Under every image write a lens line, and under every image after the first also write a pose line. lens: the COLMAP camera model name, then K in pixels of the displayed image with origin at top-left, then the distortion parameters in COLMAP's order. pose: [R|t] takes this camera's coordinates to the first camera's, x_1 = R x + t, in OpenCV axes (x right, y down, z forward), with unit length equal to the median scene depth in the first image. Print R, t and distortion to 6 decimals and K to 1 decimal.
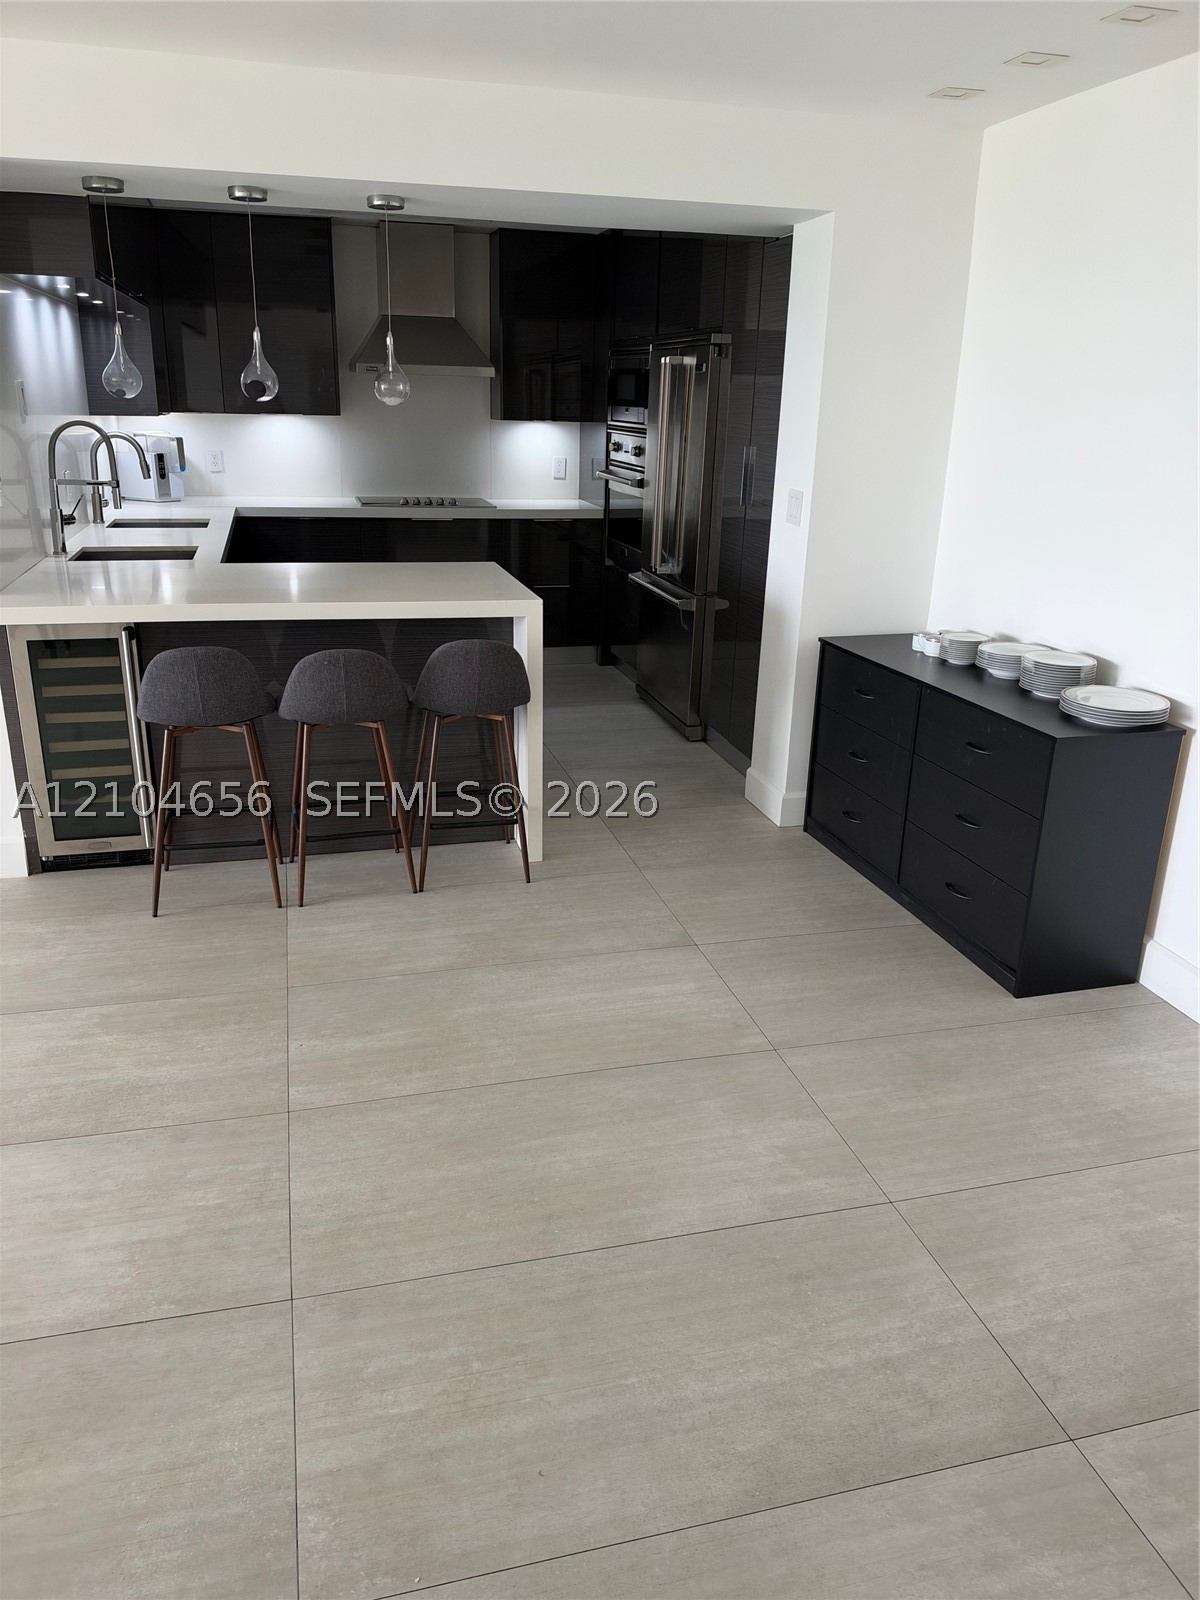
lens RADIAL K [[1166.7, 0, 589.9], [0, 1166.7, 803.2], [0, 0, 1]] dist [0.015954, -0.040702]
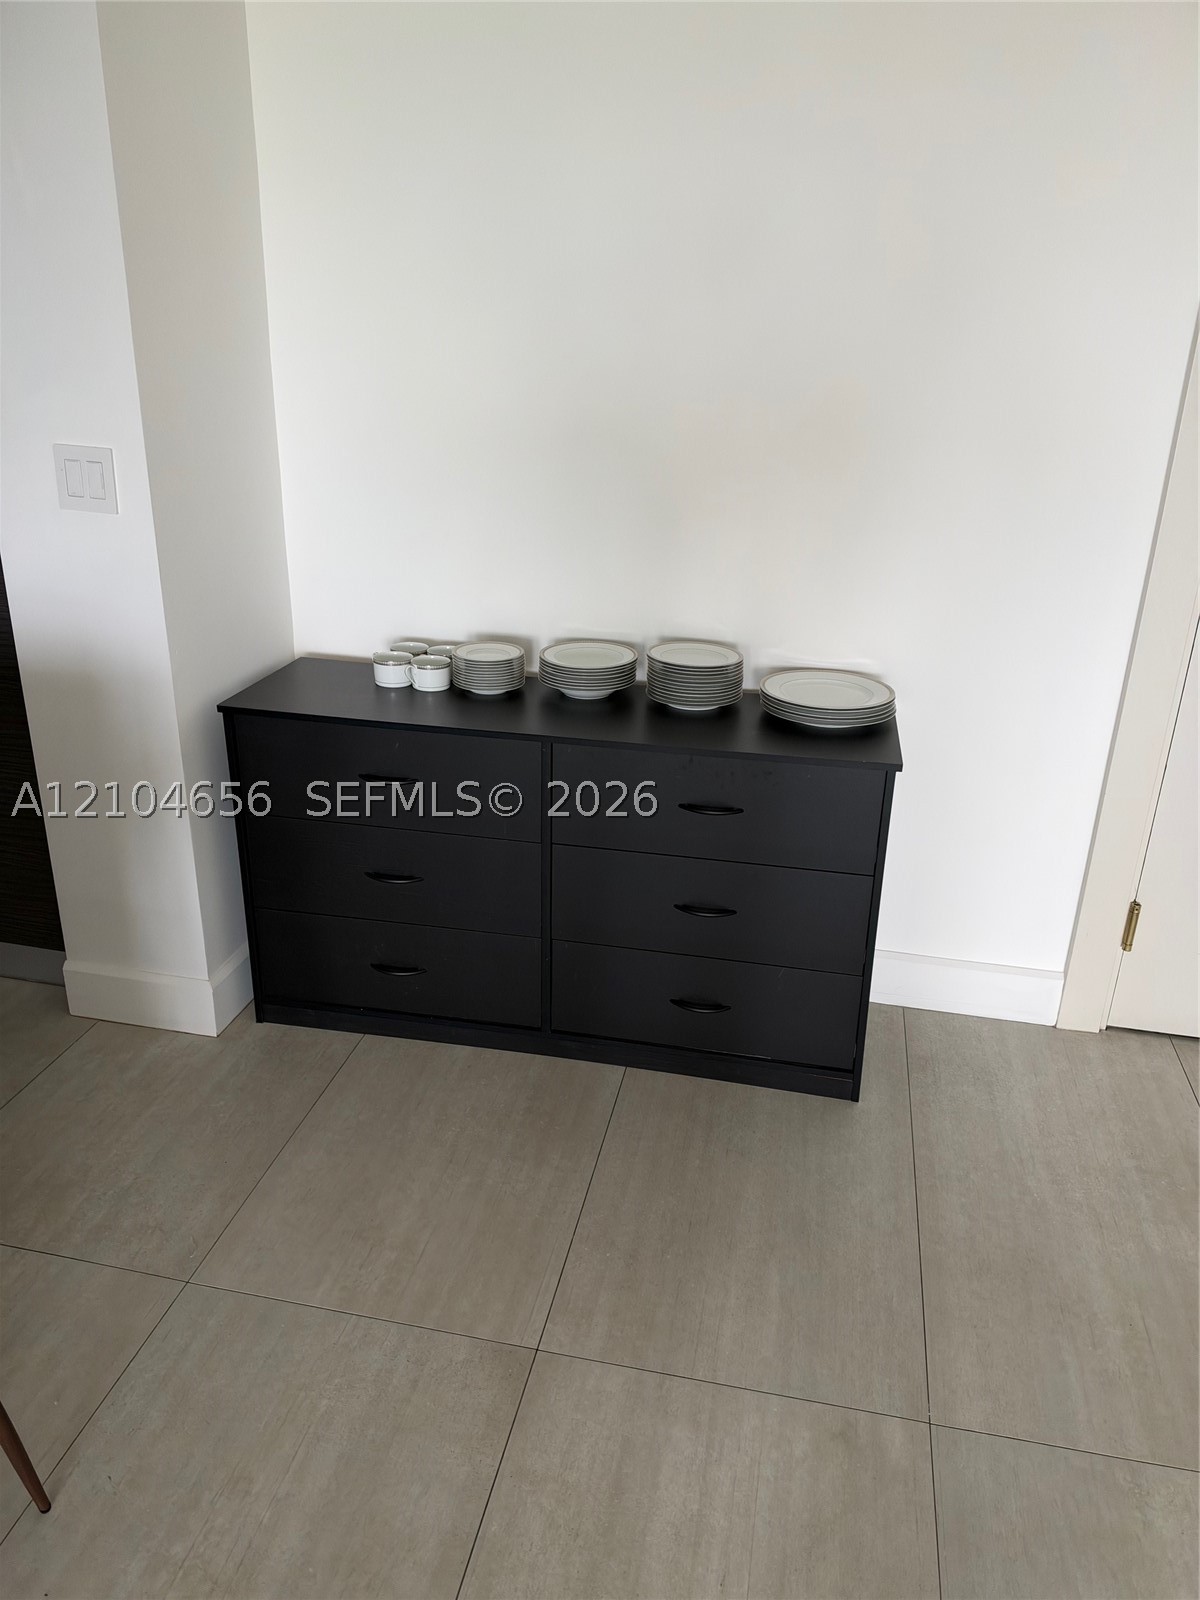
lens RADIAL K [[1166.7, 0, 599.4], [0, 1166.7, 795.6], [0, 0, 1]] dist [0.015954, -0.040702]
pose [[0.439510, -0.346467, 0.828729, -0.184840], [0.277763, 0.929819, 0.241420, -0.171601], [-0.854212, 0.124083, 0.504901, 0.526696]]
